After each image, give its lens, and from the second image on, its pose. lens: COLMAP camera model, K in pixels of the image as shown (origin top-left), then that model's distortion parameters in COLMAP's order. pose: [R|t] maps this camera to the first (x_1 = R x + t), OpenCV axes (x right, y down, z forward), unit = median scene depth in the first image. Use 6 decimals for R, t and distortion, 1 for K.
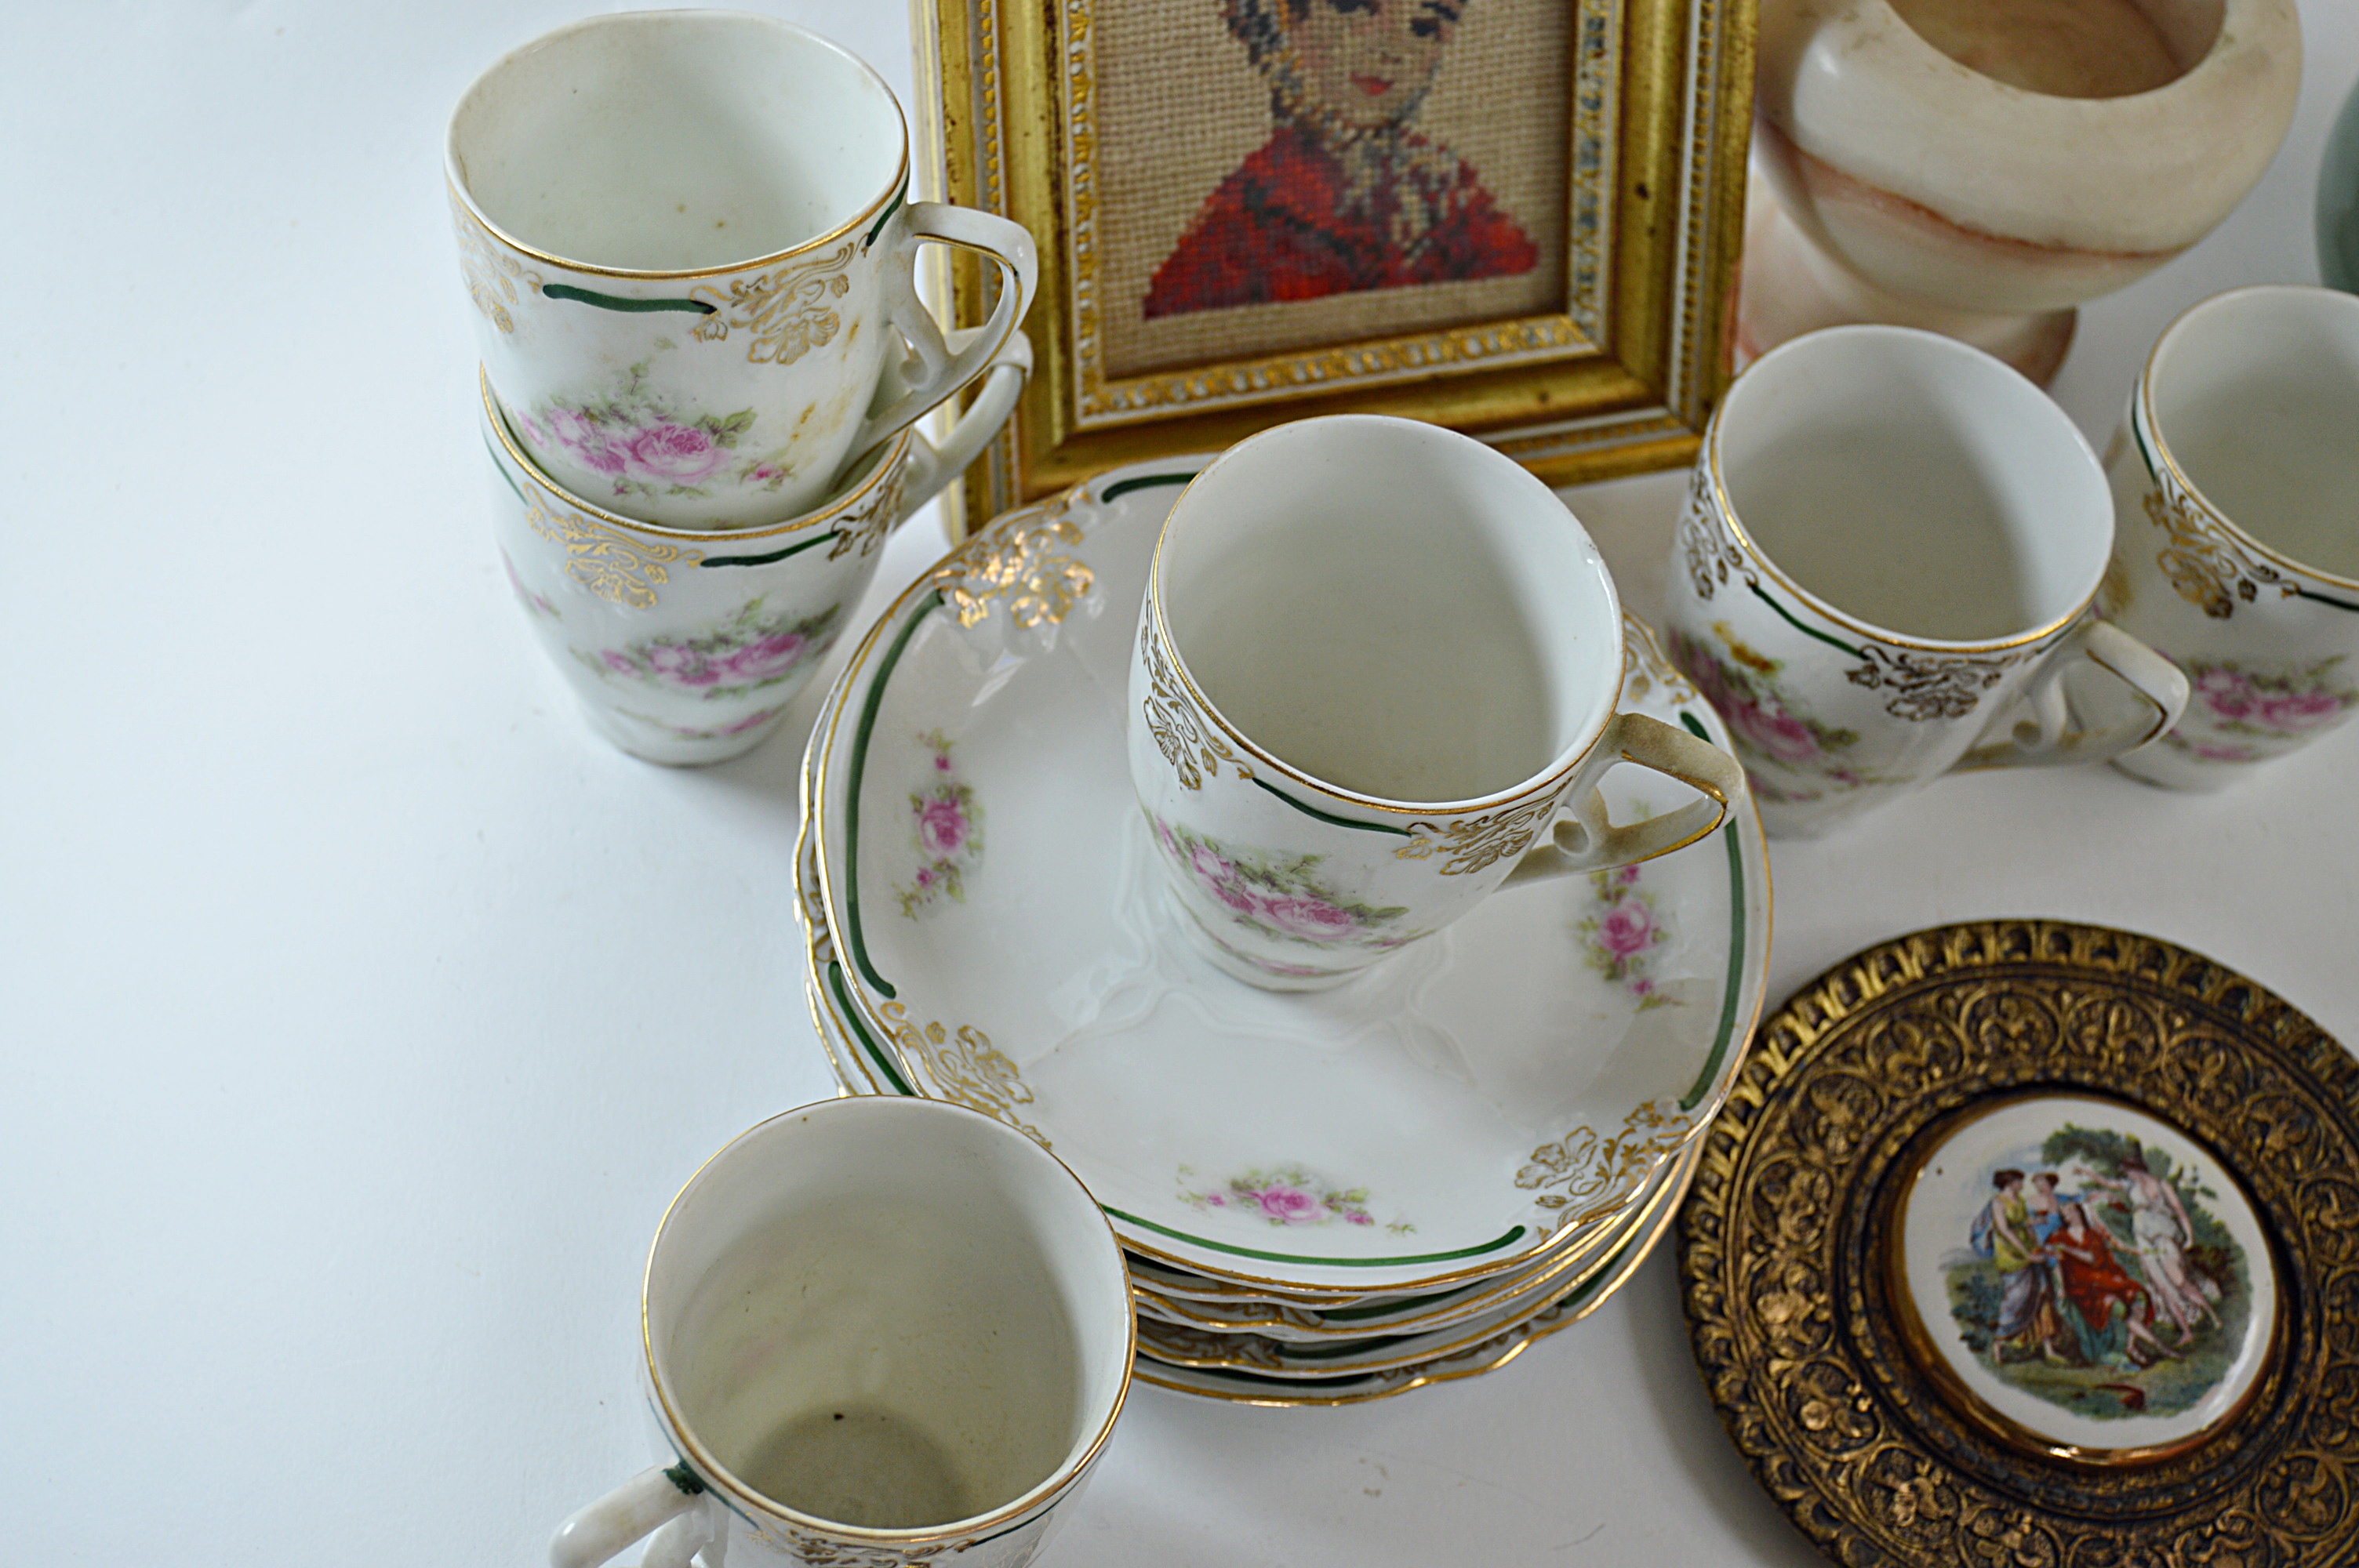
lens RADIAL K [[3638.1, 0, 1179.5], [0, 3638.1, 784.0], [0, 0, 1]] dist [-0.017119, -0.122479]
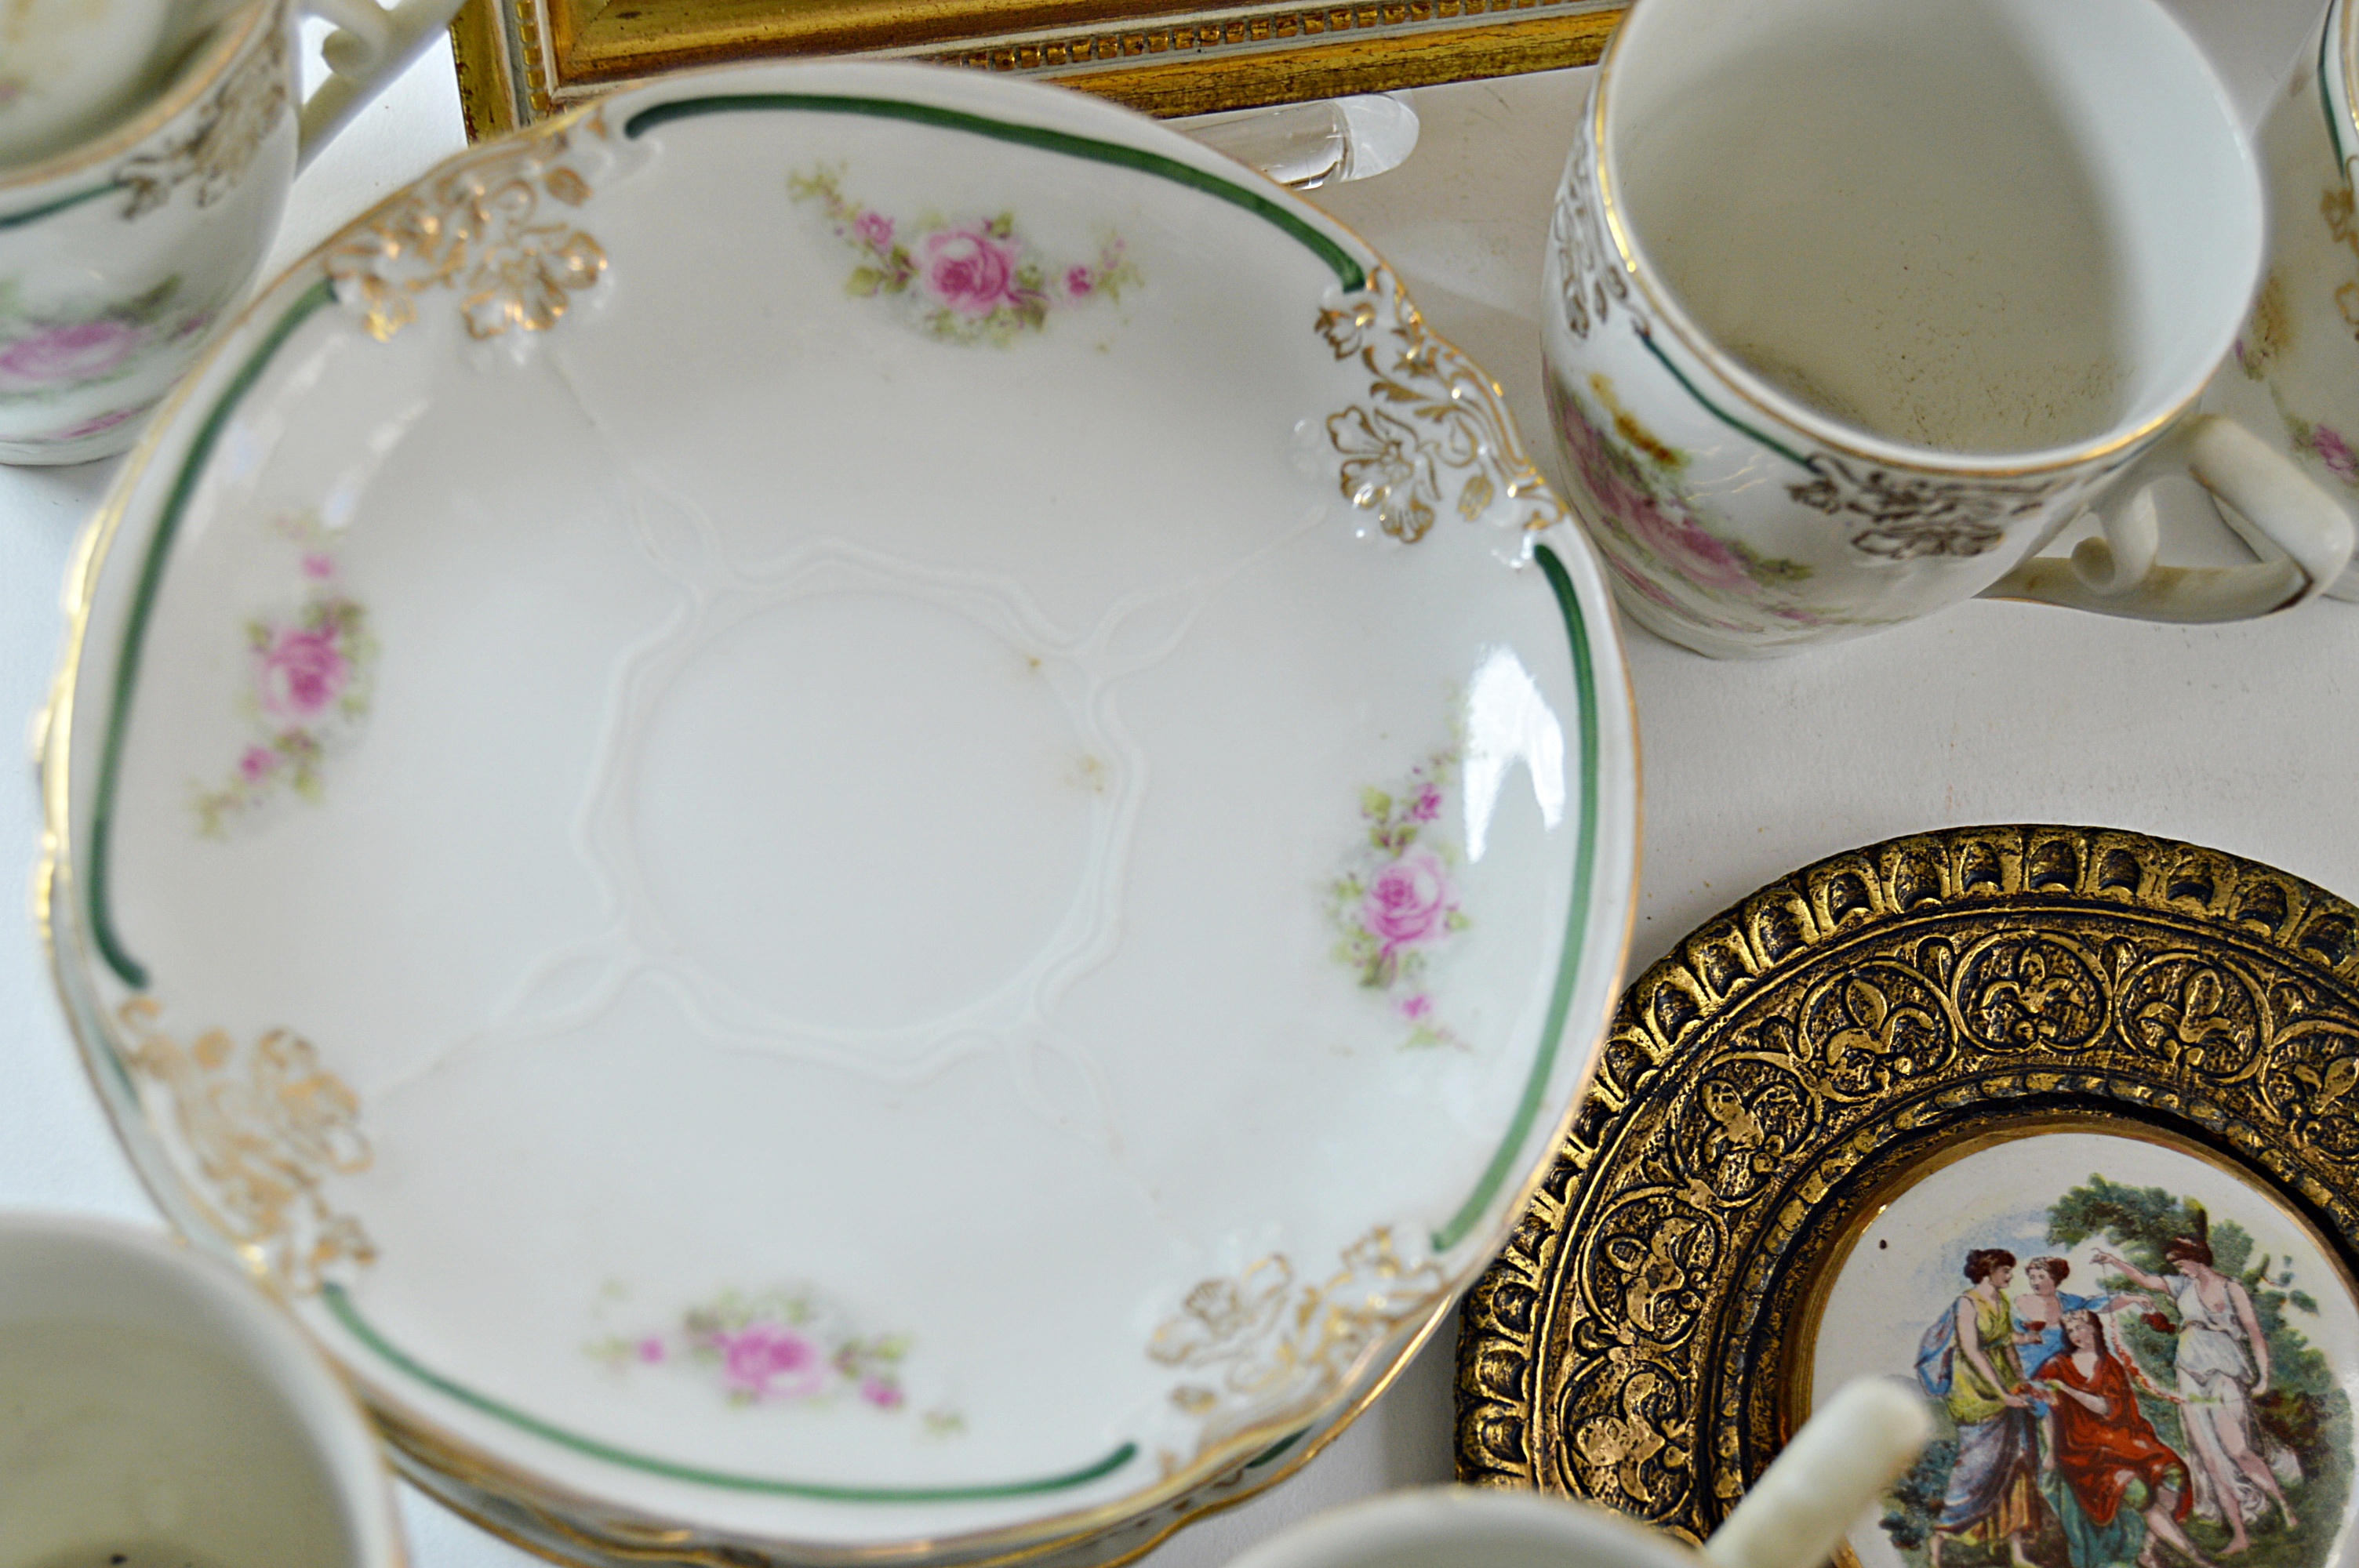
lens RADIAL K [[3754.9, 0, 1179.5], [0, 3754.9, 784.0], [0, 0, 1]] dist [-0.014408, -0.056698]
pose [[0.996626, 0.058988, -0.057063, 0.118940], [-0.045711, 0.976418, 0.210993, -0.108504], [0.068164, -0.207673, 0.975821, 0.362788]]
